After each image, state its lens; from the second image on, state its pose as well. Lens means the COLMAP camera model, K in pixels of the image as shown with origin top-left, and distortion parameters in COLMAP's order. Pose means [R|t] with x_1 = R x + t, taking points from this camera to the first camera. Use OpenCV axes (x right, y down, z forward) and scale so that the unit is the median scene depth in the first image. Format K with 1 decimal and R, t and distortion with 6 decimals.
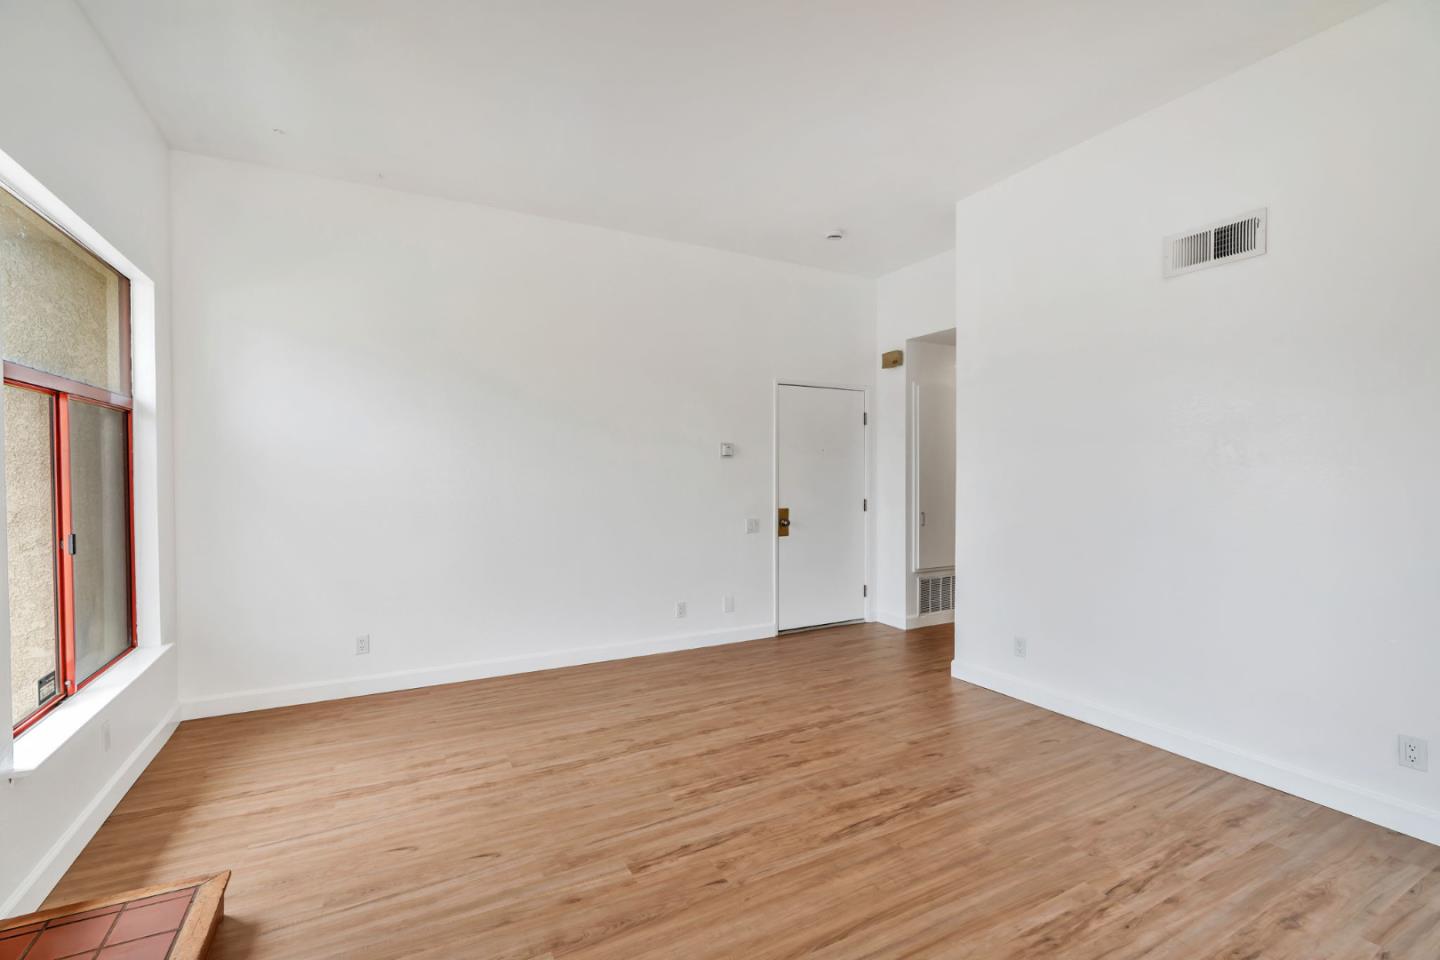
lens RADIAL K [[652.5, 0, 730.1], [0, 652.5, 476.3], [0, 0, 1]] dist [-0.012086, 0.000910]
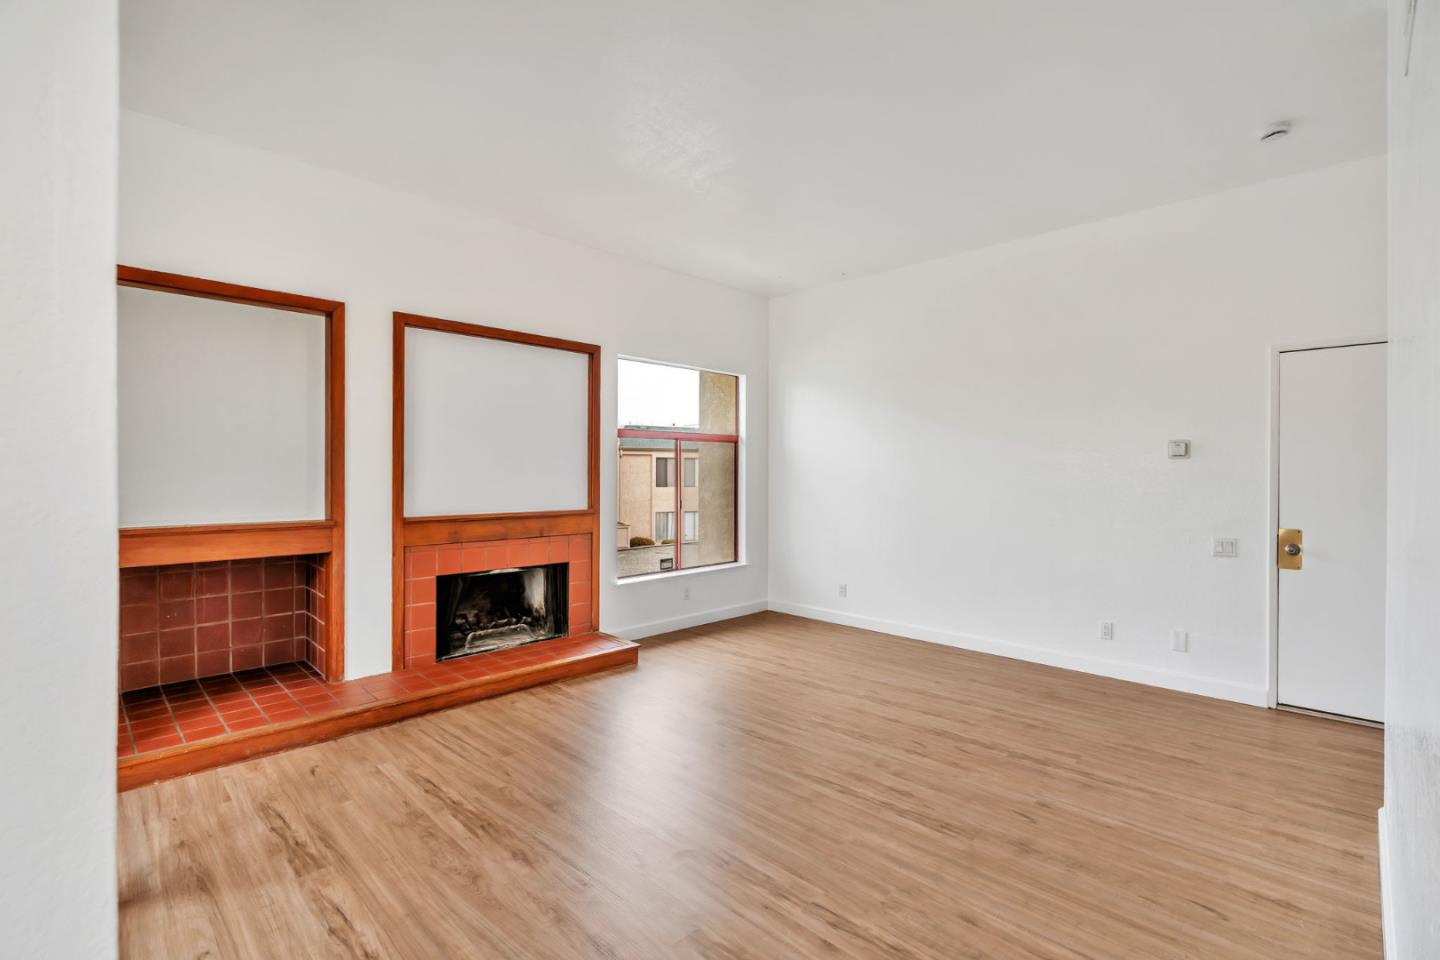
lens RADIAL K [[657.9, 0, 717.4], [0, 657.9, 473.5], [0, 0, 1]] dist [-0.017396, 0.009150]
pose [[0.282386, 0.003846, -0.959293, 1.058487], [-0.011113, 0.999938, 0.000737, -0.006578], [0.959236, 0.010453, 0.282411, 0.404193]]
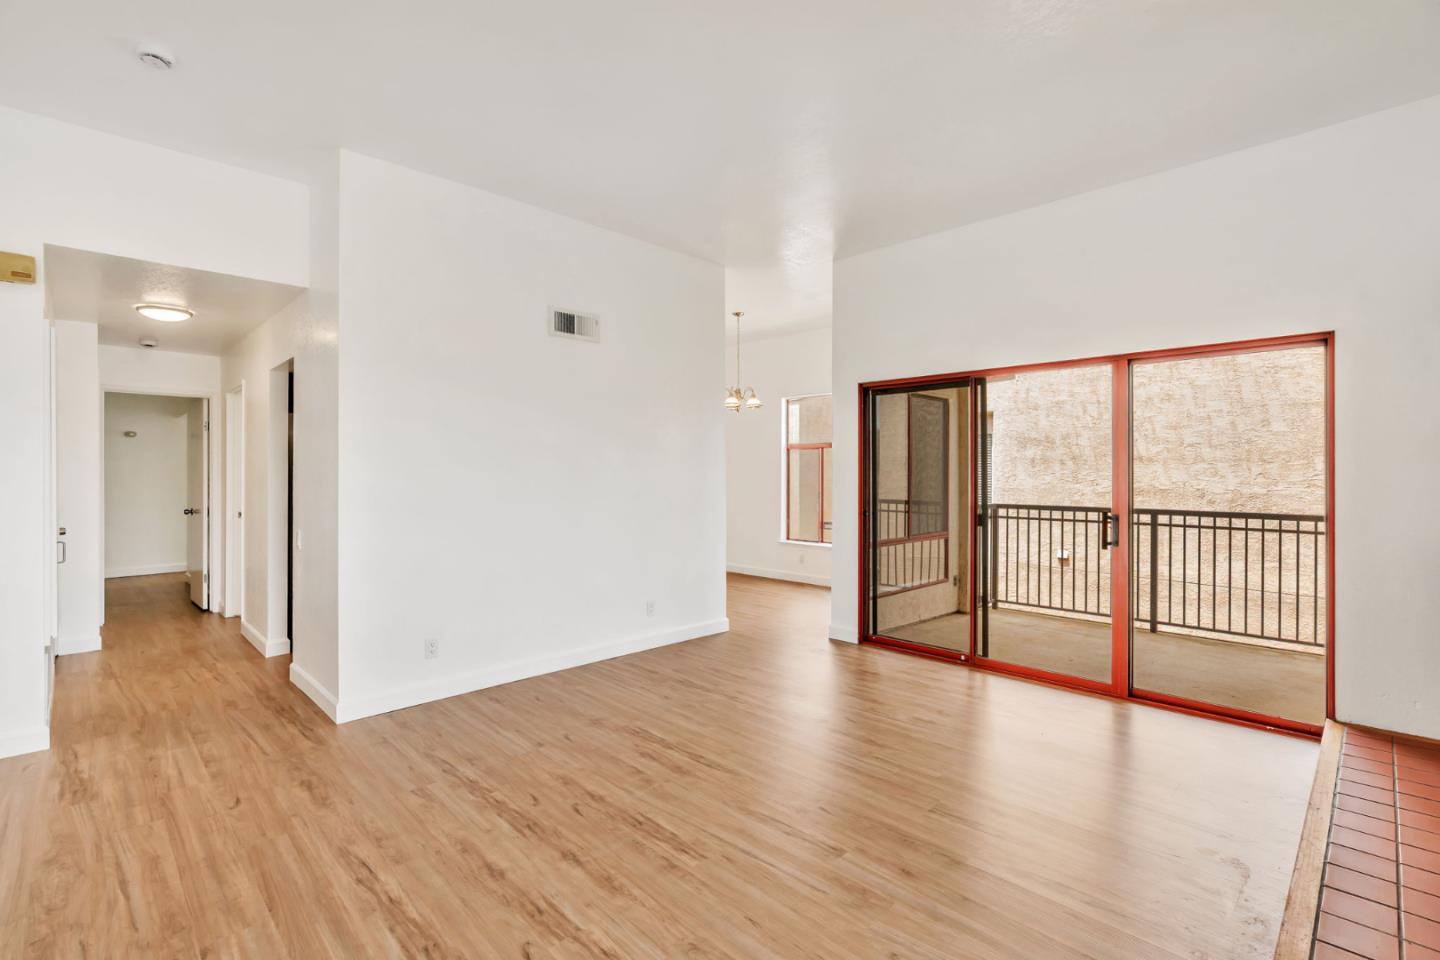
lens RADIAL K [[657.9, 0, 717.4], [0, 657.9, 473.5], [0, 0, 1]] dist [-0.017396, 0.009150]
pose [[-0.274624, -0.000466, 0.961552, -0.837802], [0.005696, 0.999982, 0.002111, -0.006867], [-0.961535, 0.006057, -0.274616, 1.117893]]
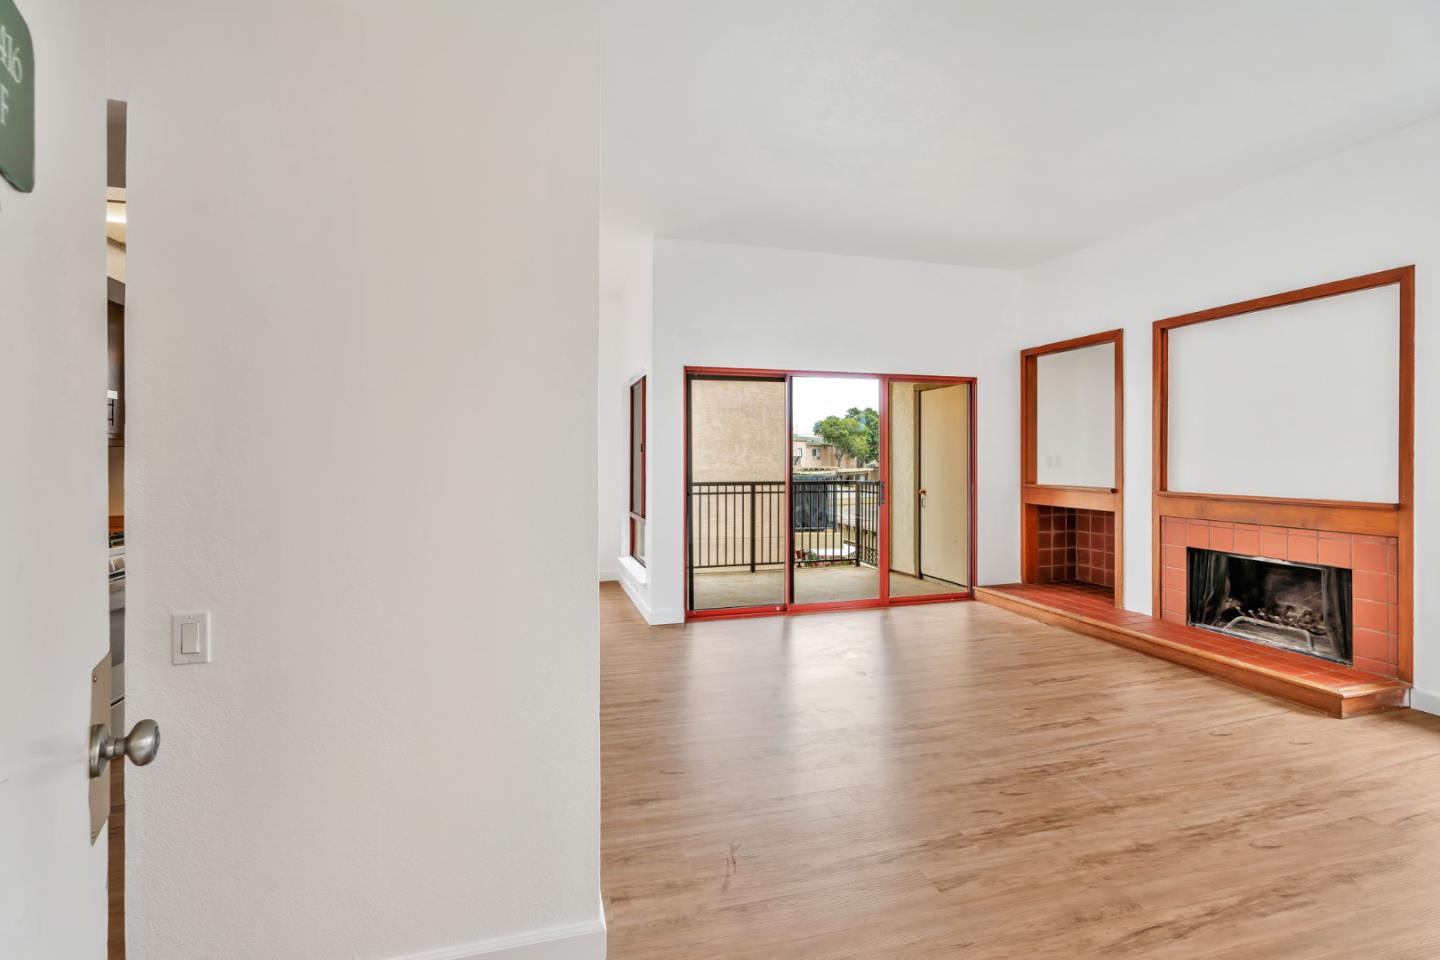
lens RADIAL K [[655.8, 0, 724.0], [0, 655.8, 457.9], [0, 0, 1]] dist [-0.016808, 0.008635]
pose [[-0.976461, 0.001515, 0.215691, 0.269313], [0.003301, 0.999963, 0.007922, -0.006087], [-0.215671, 0.008448, -0.976430, 1.997305]]
